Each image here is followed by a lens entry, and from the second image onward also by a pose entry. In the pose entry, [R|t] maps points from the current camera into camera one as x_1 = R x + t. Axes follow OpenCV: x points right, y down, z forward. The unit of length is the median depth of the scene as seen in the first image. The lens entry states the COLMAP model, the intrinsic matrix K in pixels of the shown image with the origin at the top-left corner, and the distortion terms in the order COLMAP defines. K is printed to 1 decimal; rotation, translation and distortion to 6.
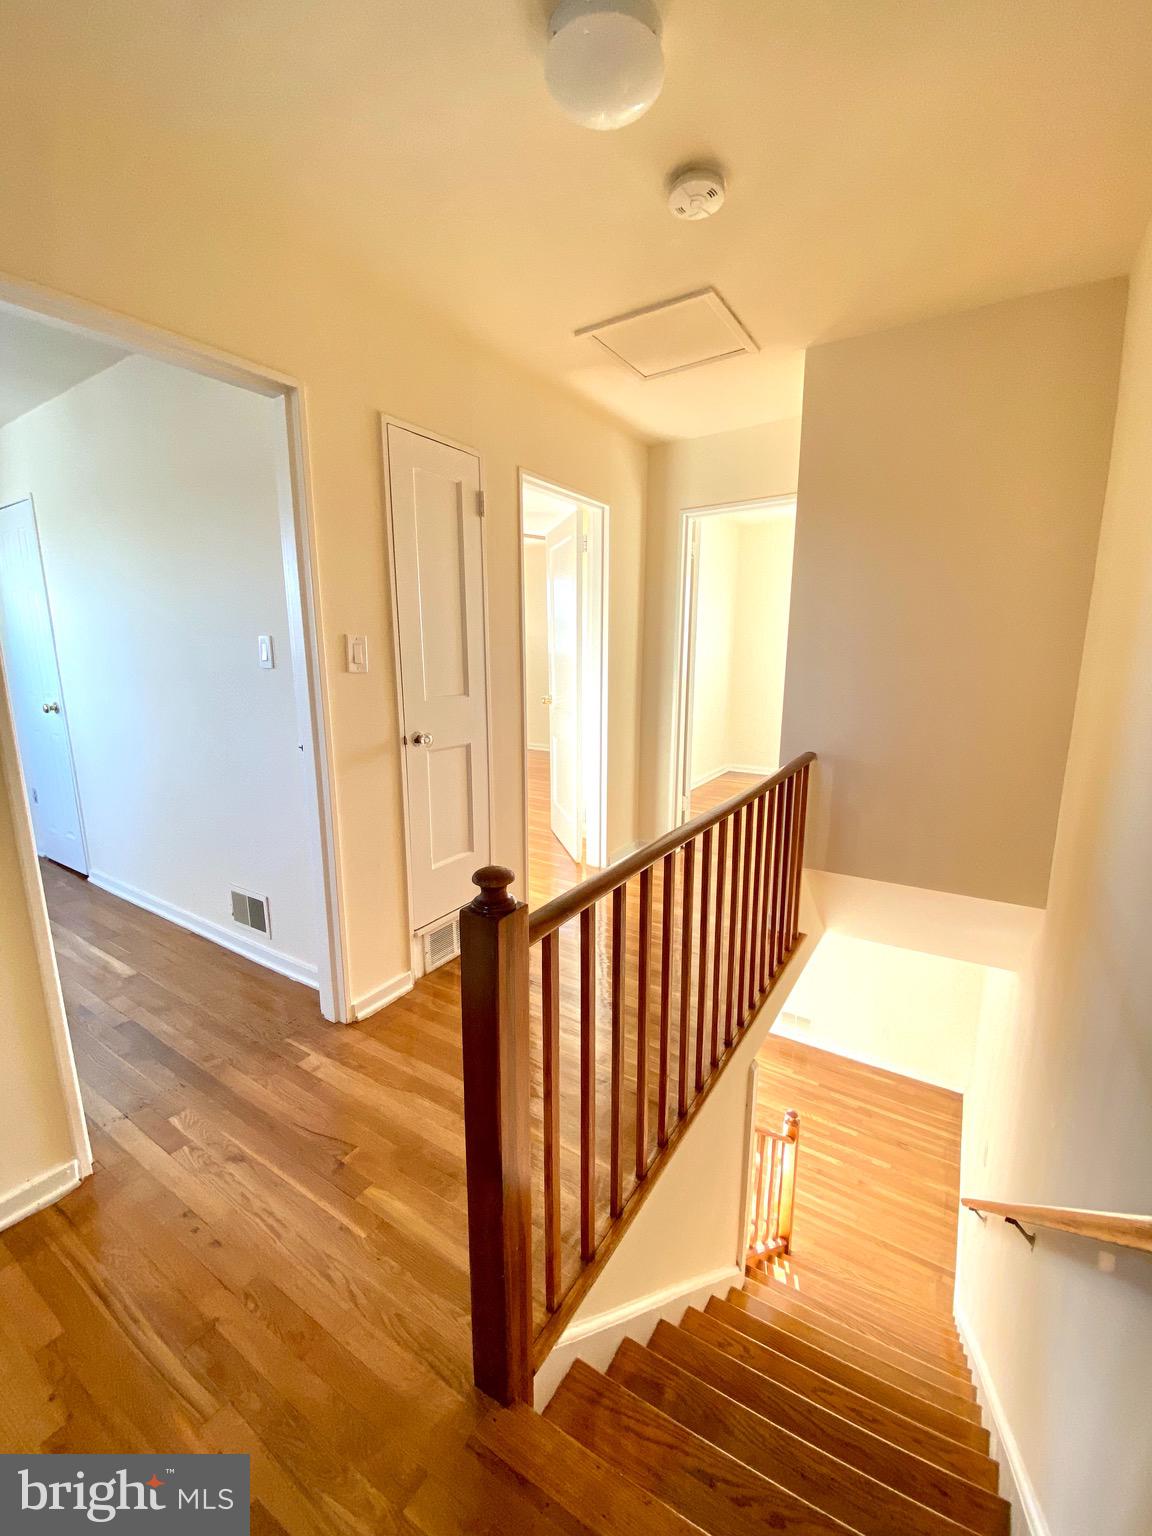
lens RADIAL K [[621.3, 0, 575.5], [0, 621.3, 773.8], [0, 0, 1]] dist [-0.019389, -0.015584]
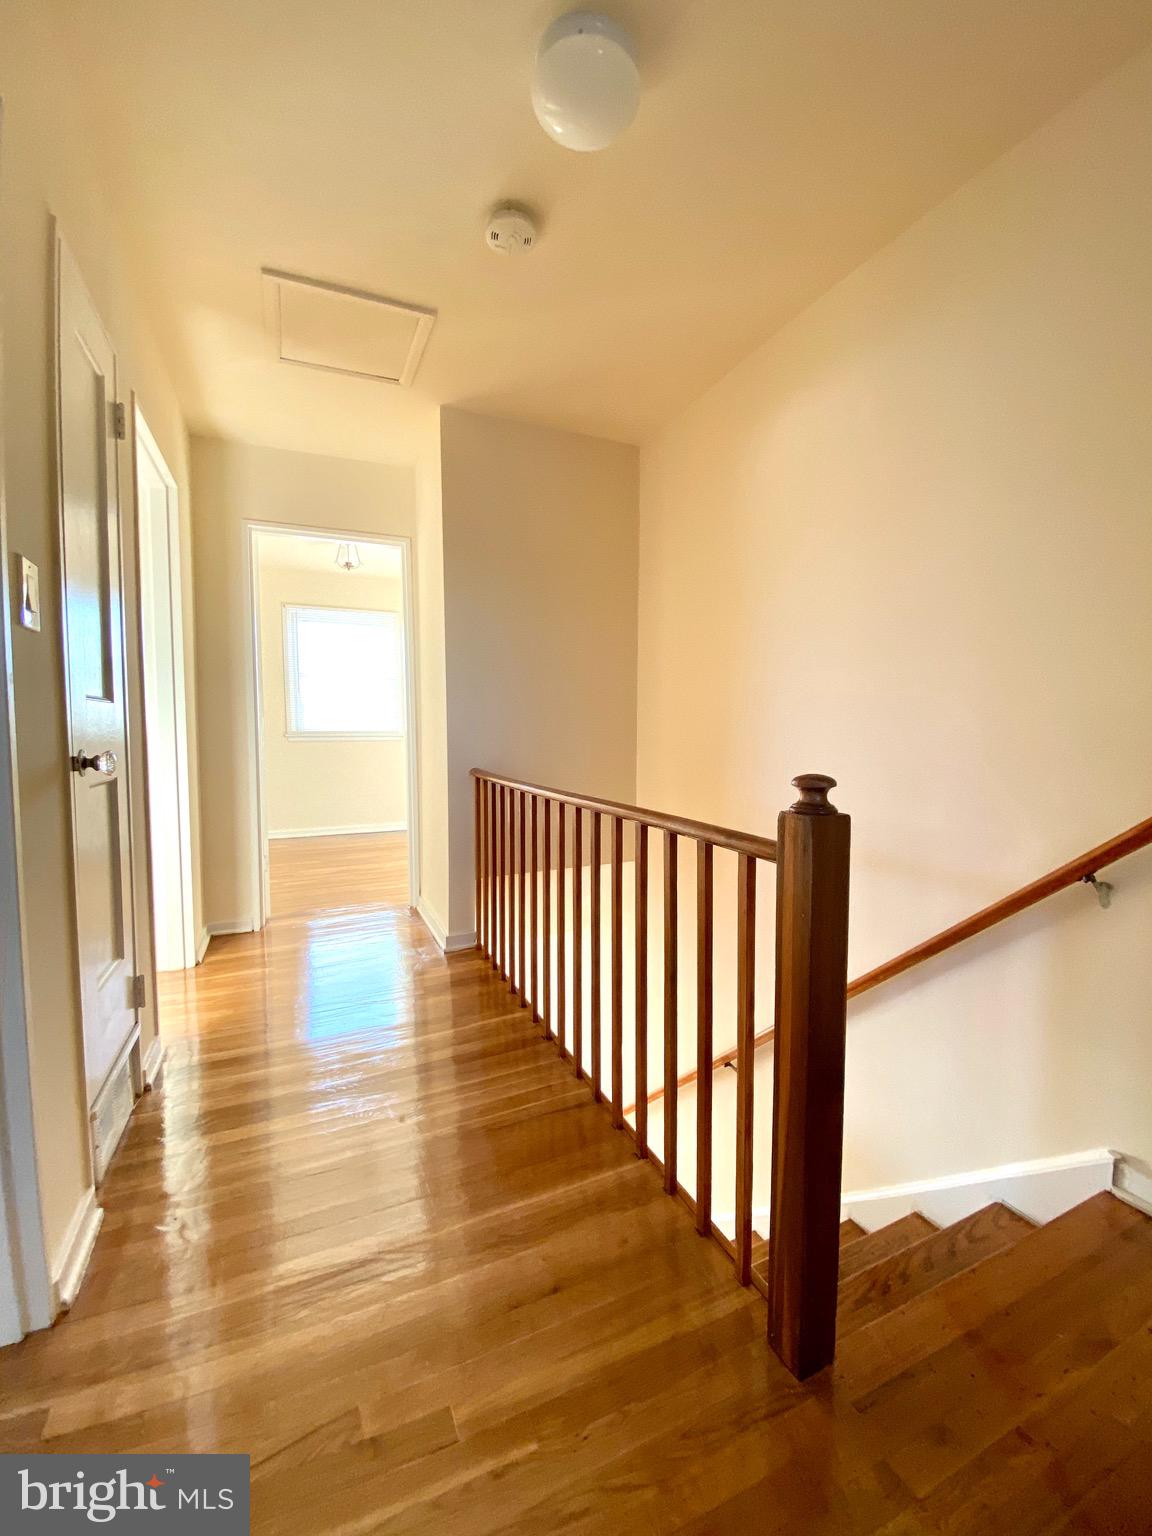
lens RADIAL K [[616.1, 0, 579.1], [0, 616.1, 772.7], [0, 0, 1]] dist [0.051268, -0.035886]
pose [[0.525781, -0.053651, 0.848926, -0.593563], [0.164868, 0.985511, -0.039827, 0.062861], [-0.834490, 0.160901, 0.527008, 0.347696]]
